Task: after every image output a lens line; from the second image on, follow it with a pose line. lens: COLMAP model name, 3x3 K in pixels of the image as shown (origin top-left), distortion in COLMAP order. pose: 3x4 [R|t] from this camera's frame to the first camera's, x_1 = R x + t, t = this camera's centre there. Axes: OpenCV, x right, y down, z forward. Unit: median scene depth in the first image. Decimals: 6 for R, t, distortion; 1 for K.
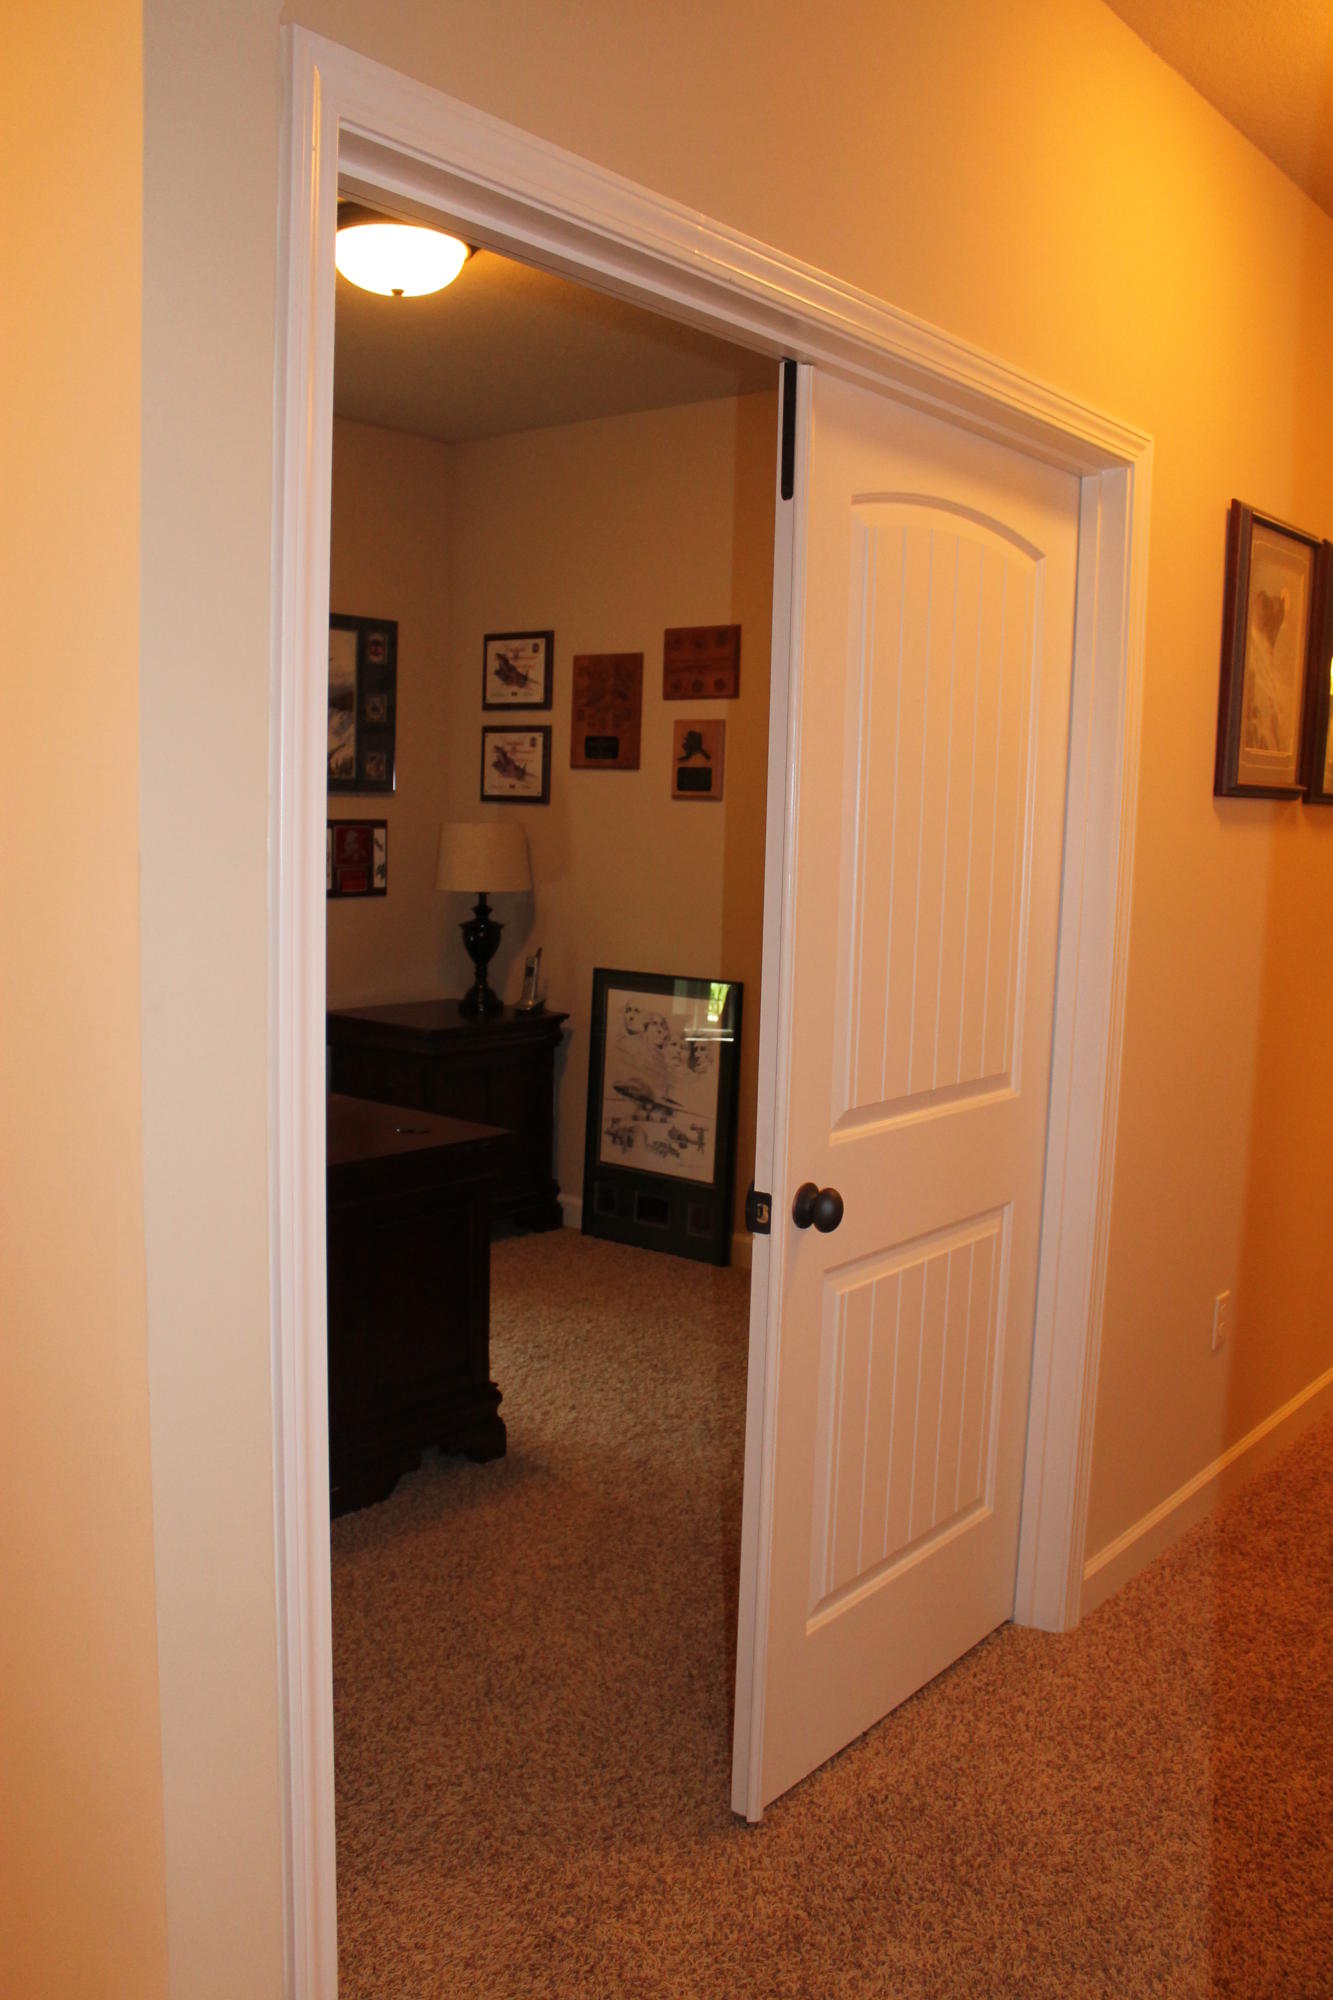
lens RADIAL K [[1732.5, 0, 666.5], [0, 1732.5, 1000.0], [0, 0, 1]] dist [-0.176012, 0.211439]
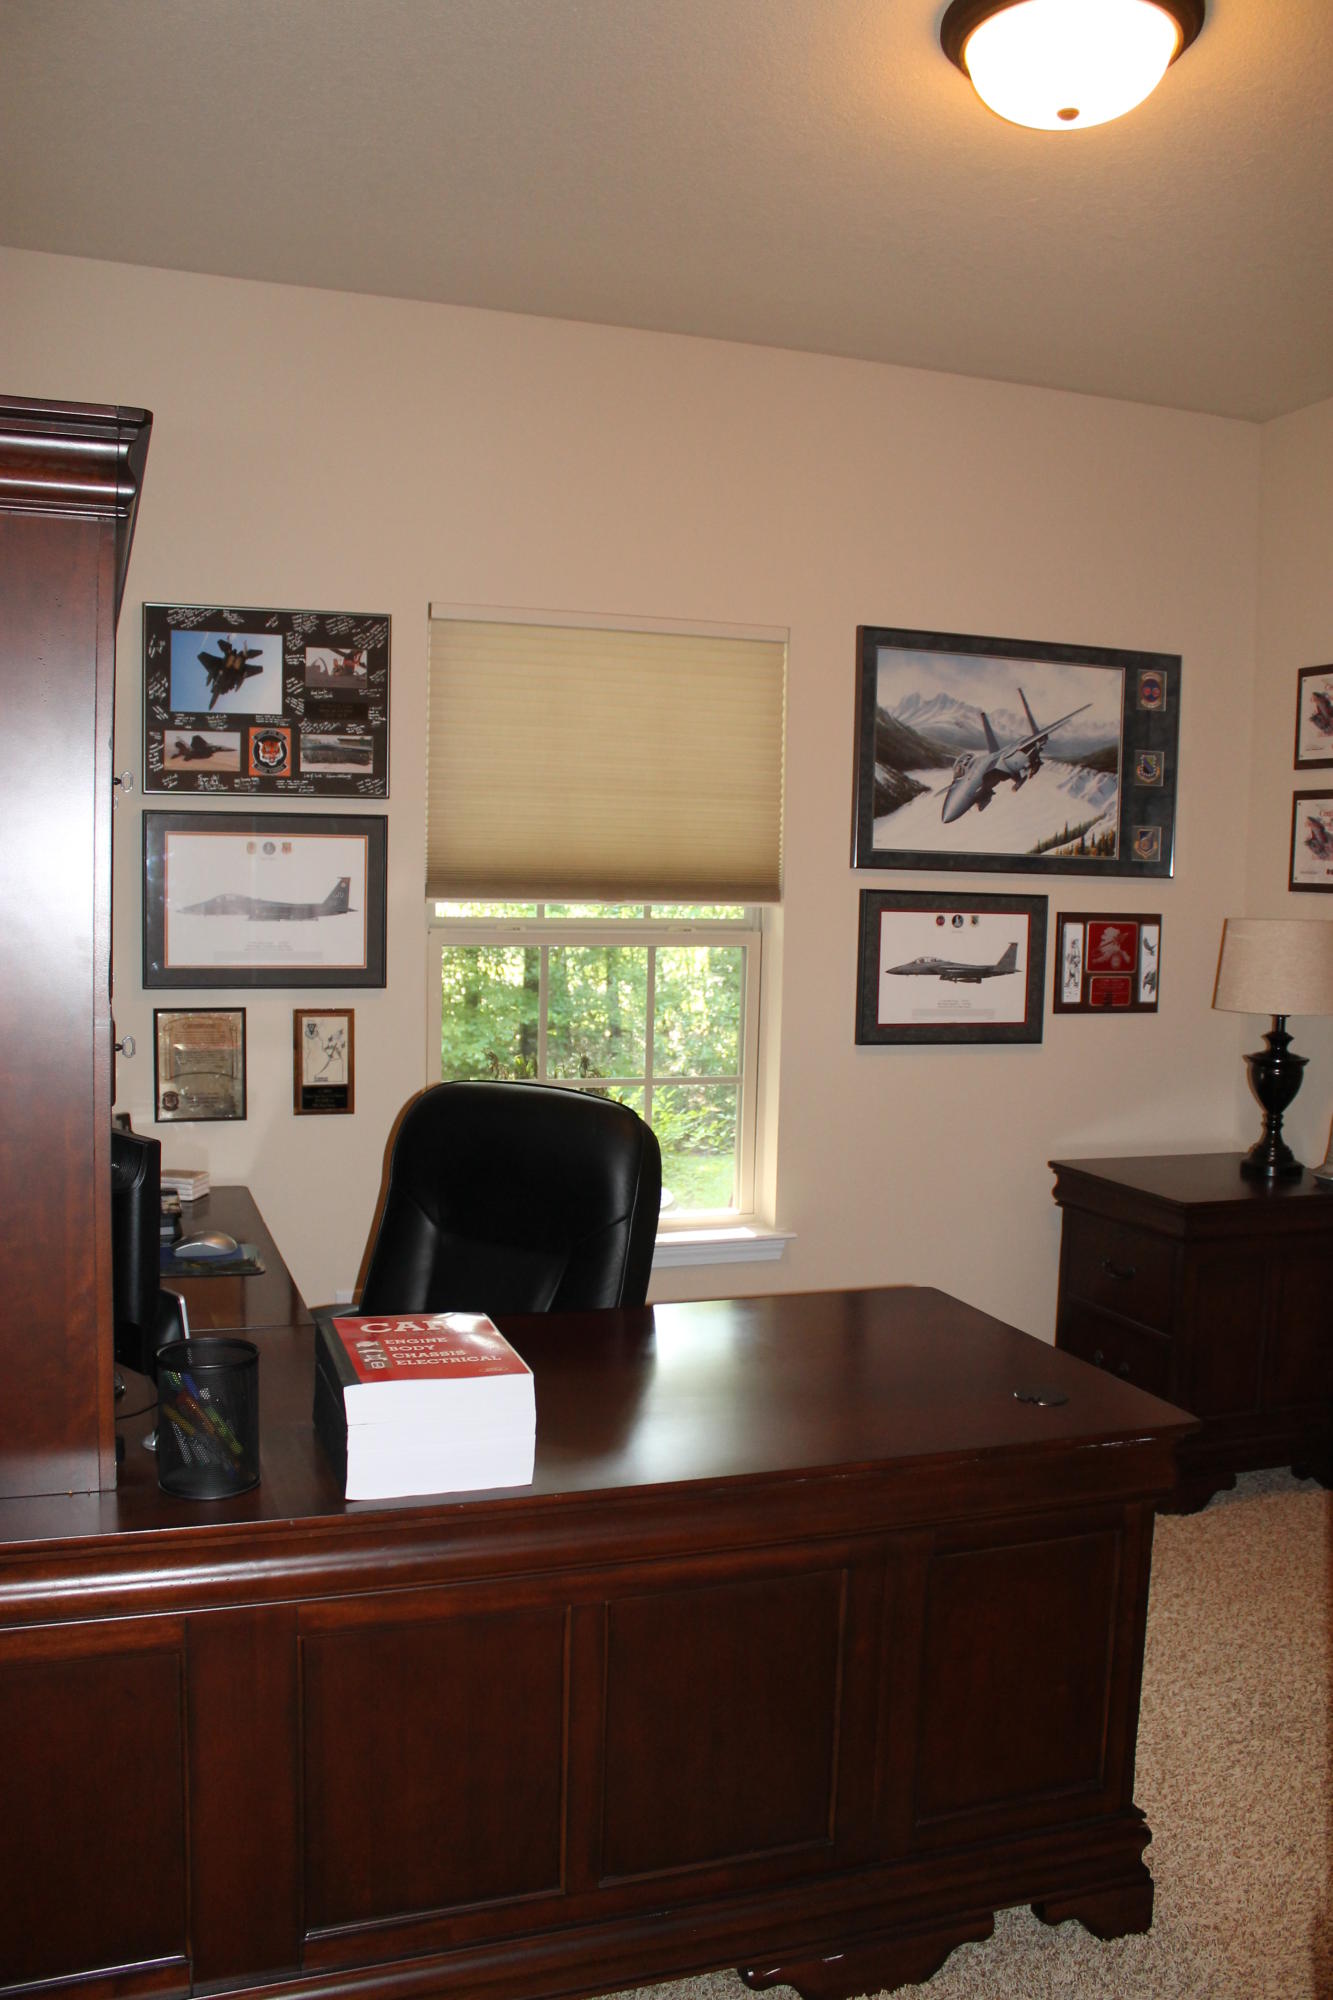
lens RADIAL K [[1732.5, 0, 666.5], [0, 1732.5, 1000.0], [0, 0, 1]] dist [-0.176012, 0.211439]
pose [[0.864998, 0.032676, -0.500710, 0.029380], [-0.061622, 0.997242, -0.041374, -0.022029], [0.497977, 0.066643, 0.864626, 0.240604]]
